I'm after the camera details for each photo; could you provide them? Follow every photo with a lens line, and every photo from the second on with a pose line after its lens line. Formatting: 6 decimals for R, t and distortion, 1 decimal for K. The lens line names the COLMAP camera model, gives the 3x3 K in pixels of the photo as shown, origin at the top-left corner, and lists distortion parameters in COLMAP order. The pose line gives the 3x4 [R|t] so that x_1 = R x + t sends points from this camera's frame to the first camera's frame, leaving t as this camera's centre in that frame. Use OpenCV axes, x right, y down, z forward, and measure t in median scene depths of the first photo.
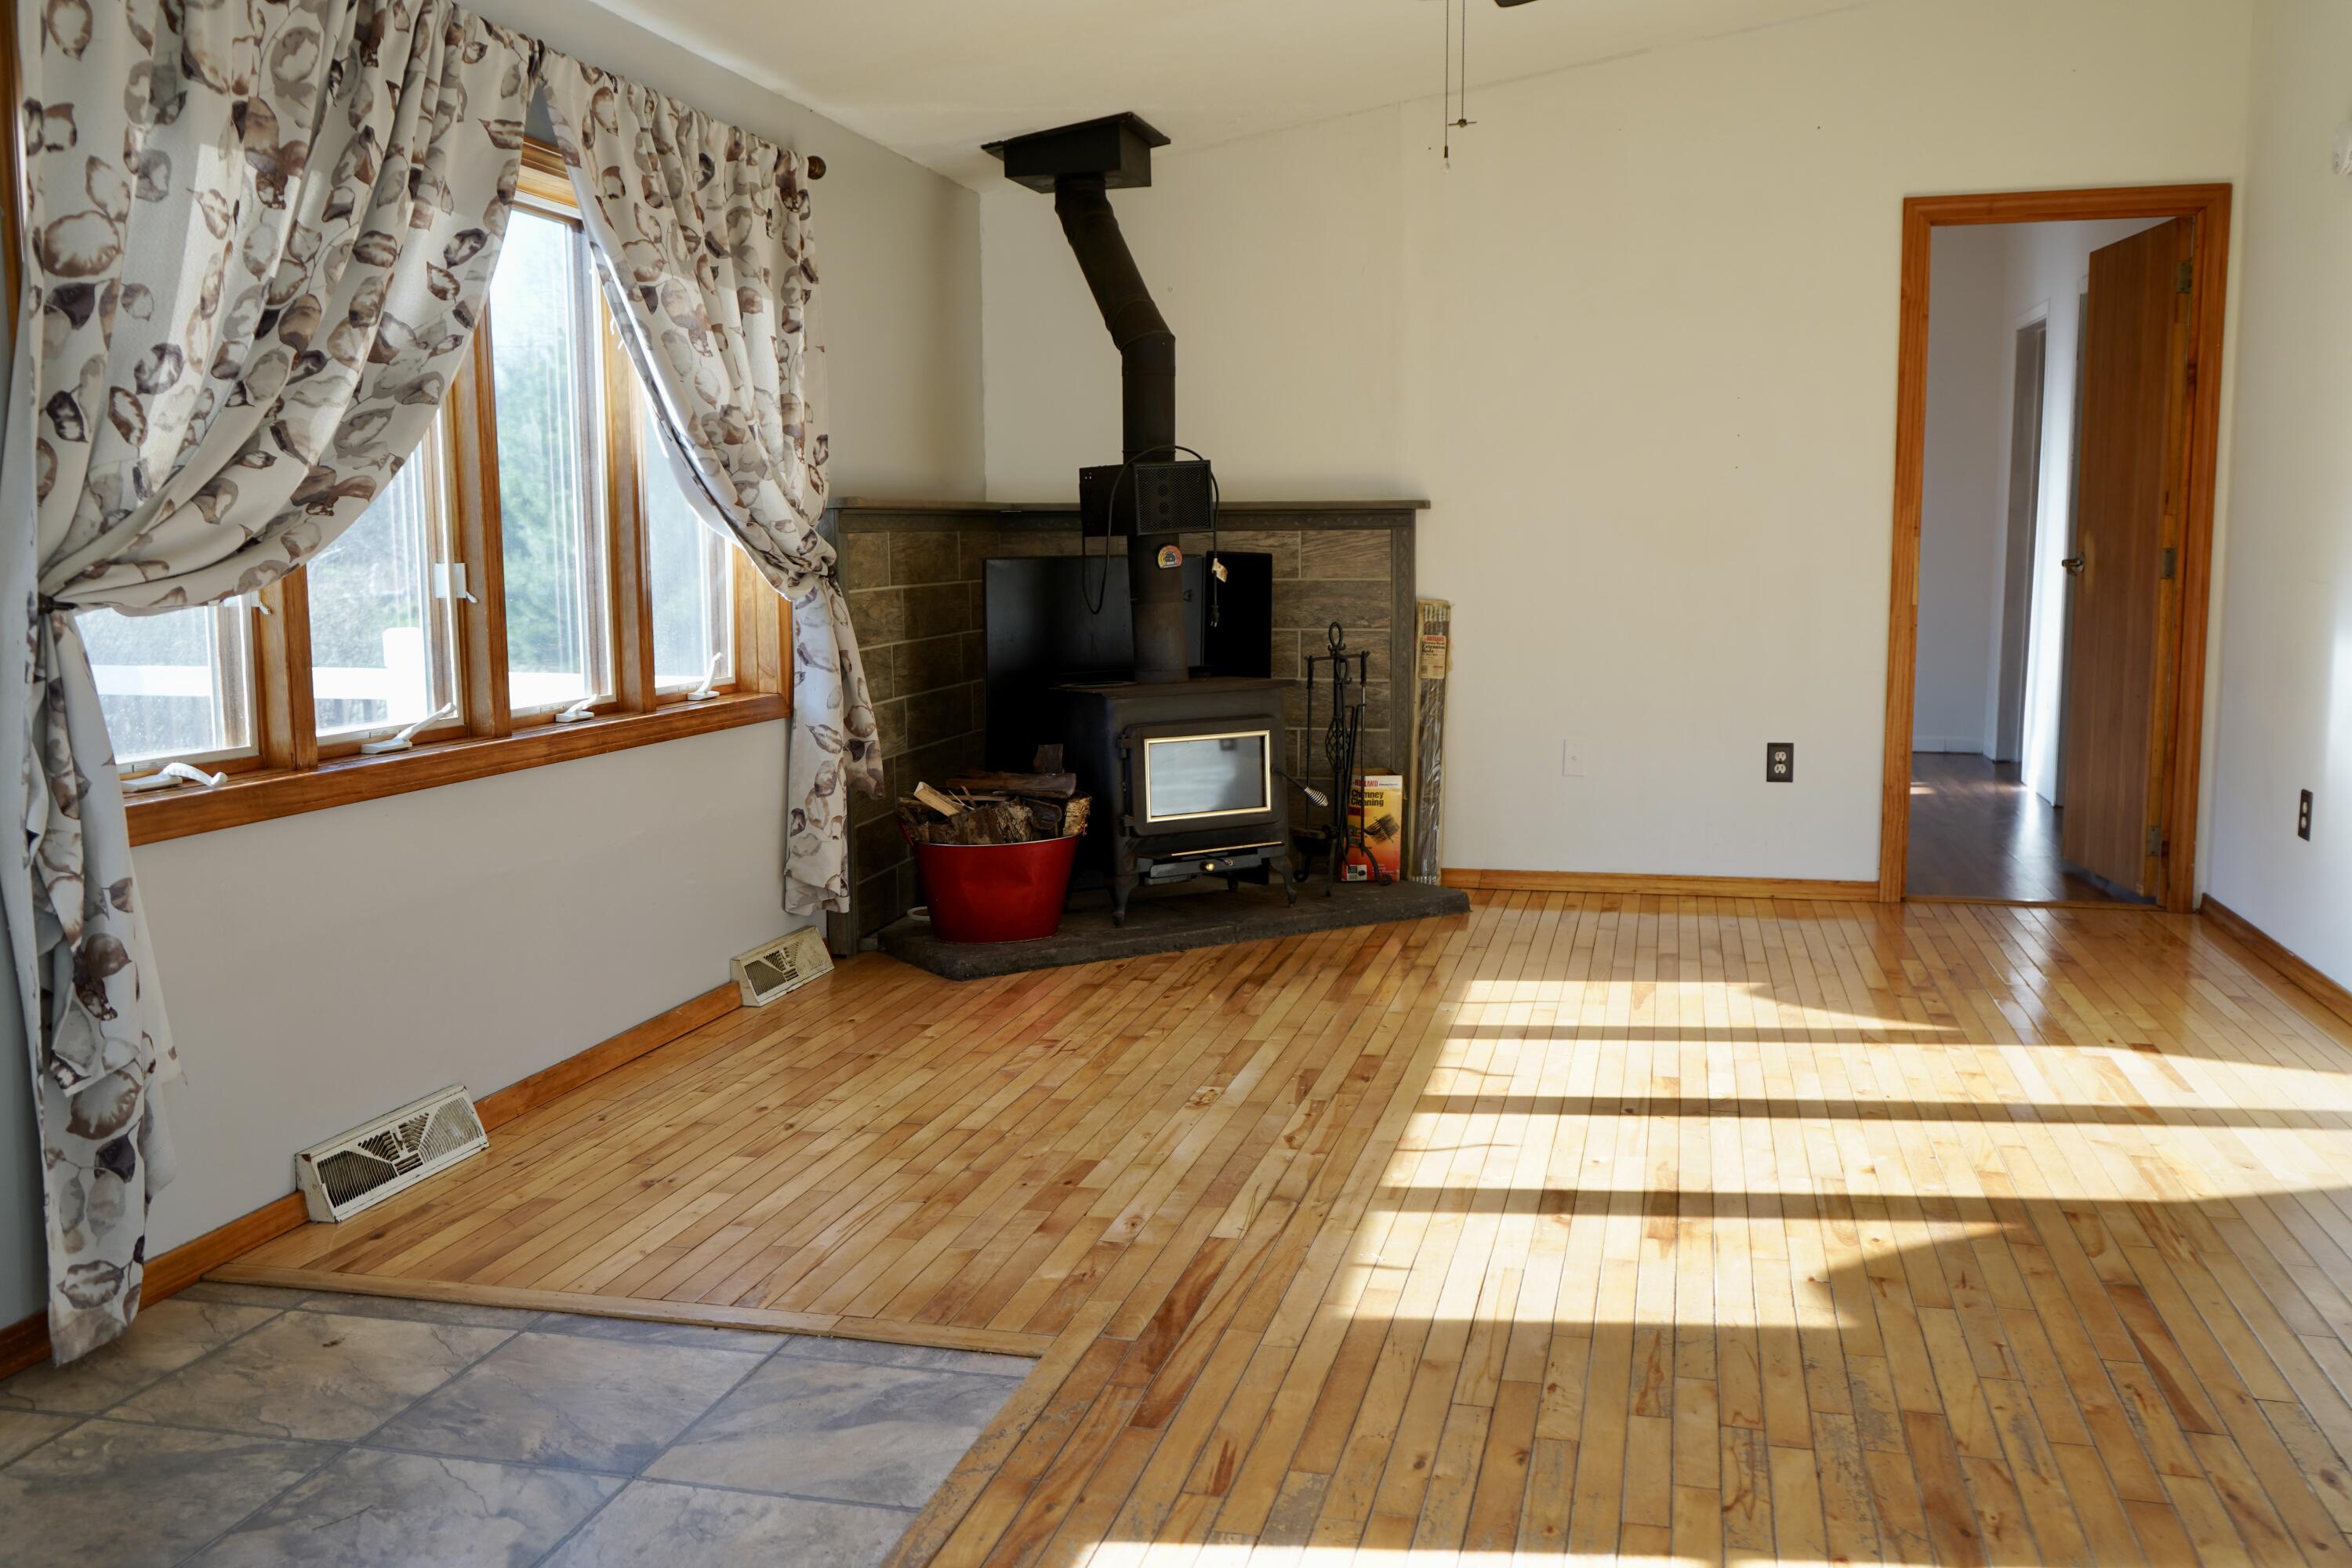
lens RADIAL K [[2015.3, 0, 1177.6], [0, 2015.3, 786.3], [0, 0, 1]] dist [-0.007901, 0.007878]
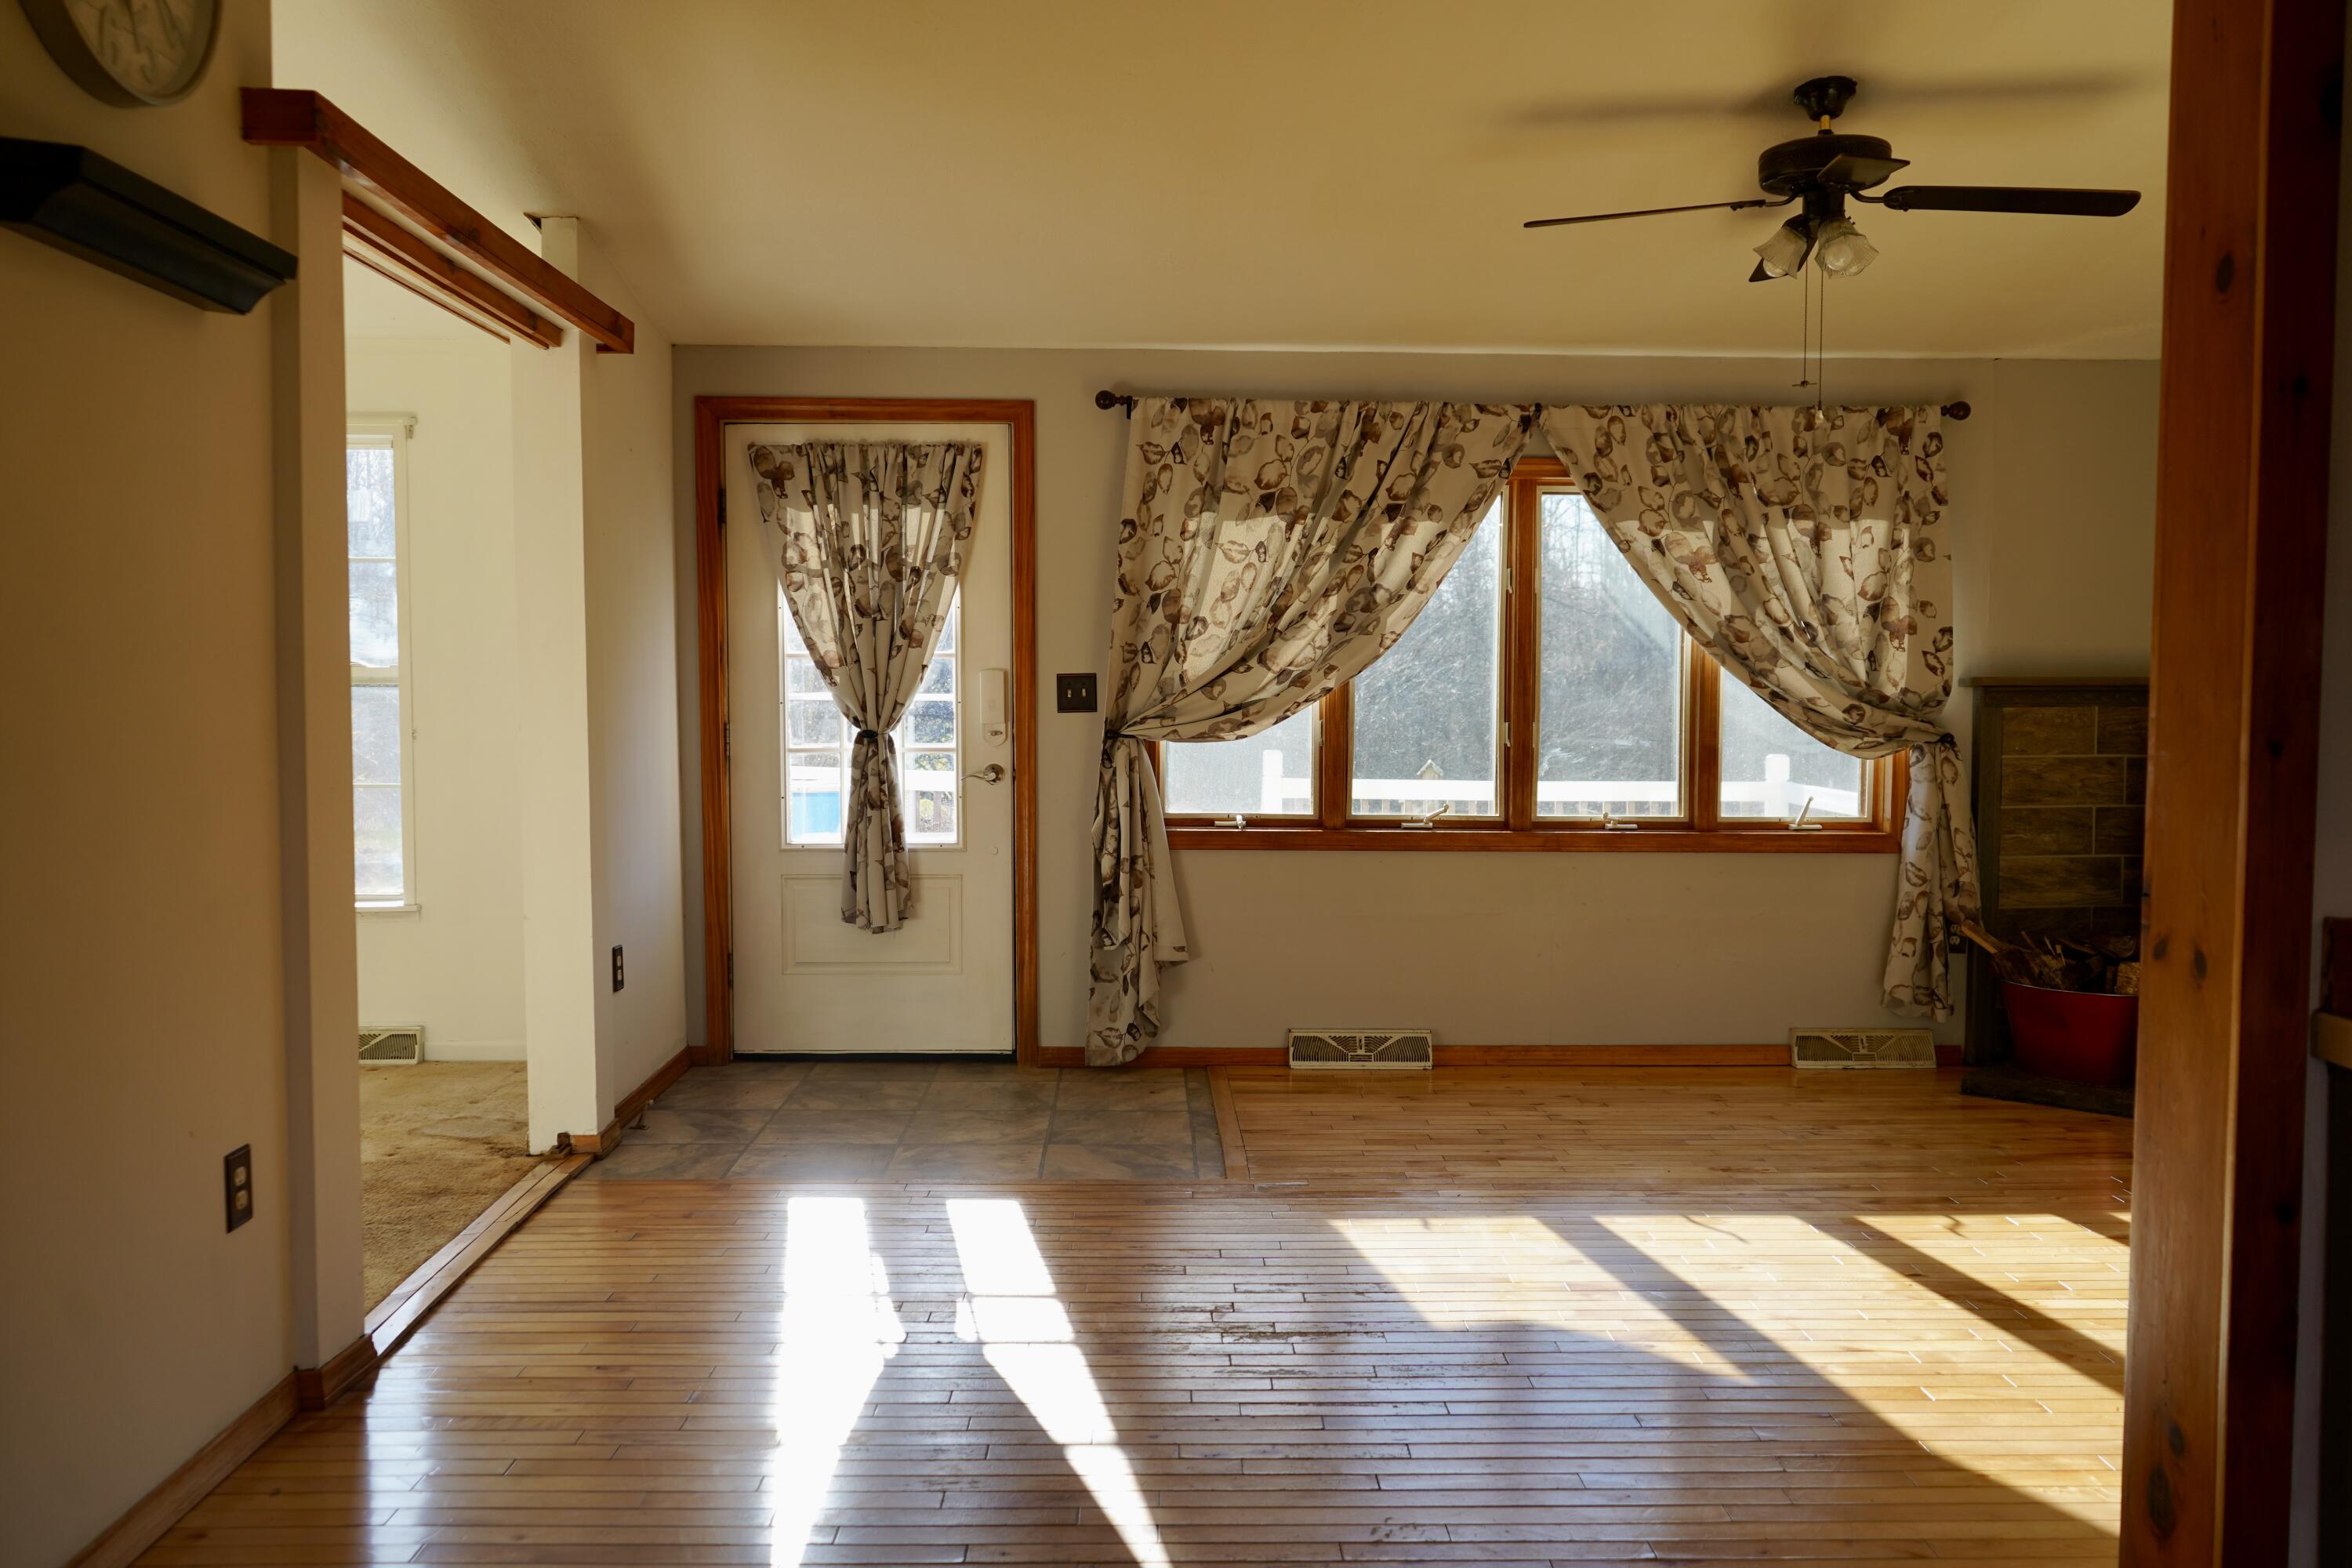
lens RADIAL K [[1906.3, 0, 1175.5], [0, 1906.3, 781.7], [0, 0, 1]] dist [-0.018865, -0.006814]
pose [[0.263298, 0.065273, -0.962504, 1.209626], [-0.123172, 0.991817, 0.033566, -0.092532], [0.956819, 0.109716, 0.269183, 0.375618]]
